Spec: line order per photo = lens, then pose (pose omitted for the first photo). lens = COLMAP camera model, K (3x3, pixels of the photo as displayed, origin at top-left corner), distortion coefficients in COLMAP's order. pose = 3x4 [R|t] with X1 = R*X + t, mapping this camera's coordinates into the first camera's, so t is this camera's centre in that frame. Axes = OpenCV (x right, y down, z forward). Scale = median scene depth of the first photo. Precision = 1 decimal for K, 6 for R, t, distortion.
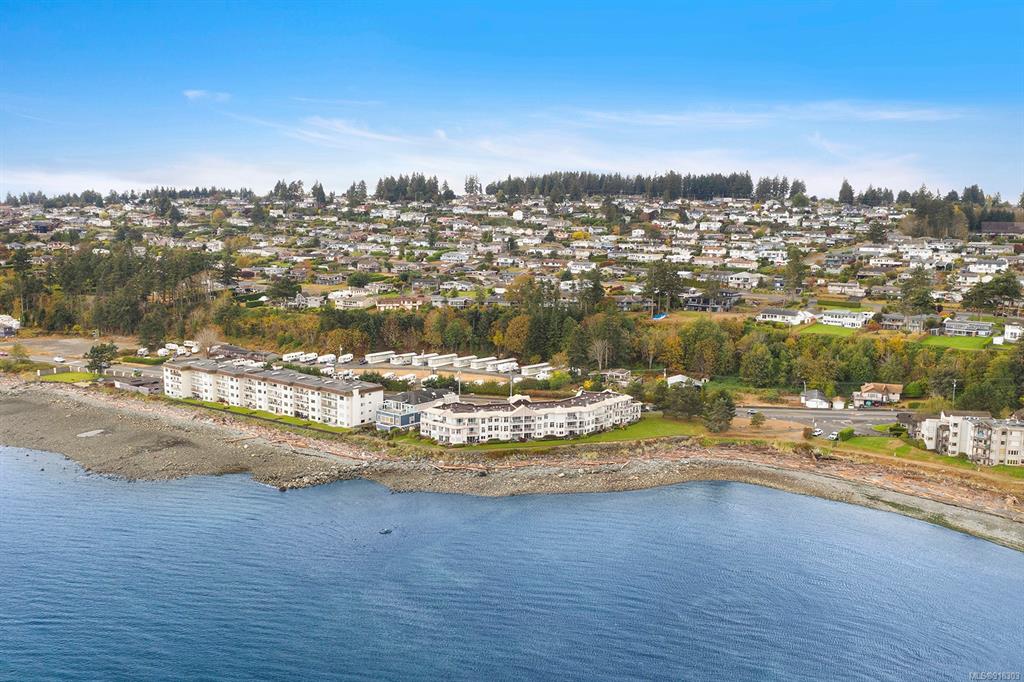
lens RADIAL K [[869.9, 0, 488.1], [0, 869.9, 339.6], [0, 0, 1]] dist [-0.002867, 0.003317]
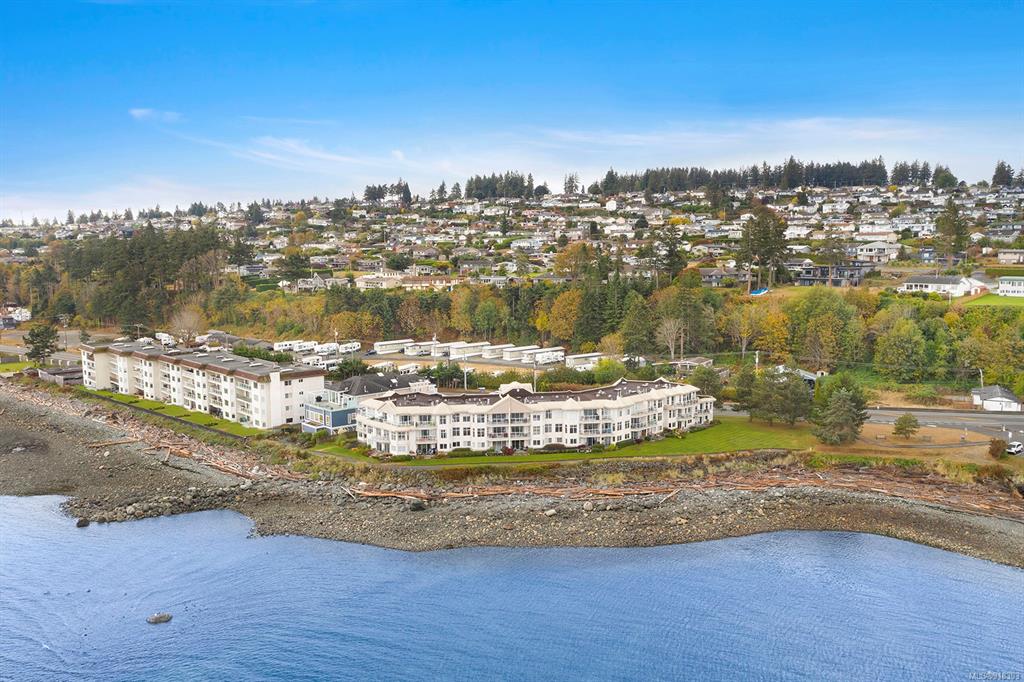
lens RADIAL K [[869.9, 0, 488.1], [0, 869.9, 339.6], [0, 0, 1]] dist [-0.002867, 0.003317]
pose [[0.991011, 0.000904, -0.133781, 0.073275], [-0.003544, 0.999804, -0.019498, 0.032278], [0.133737, 0.019797, 0.990819, 0.257801]]
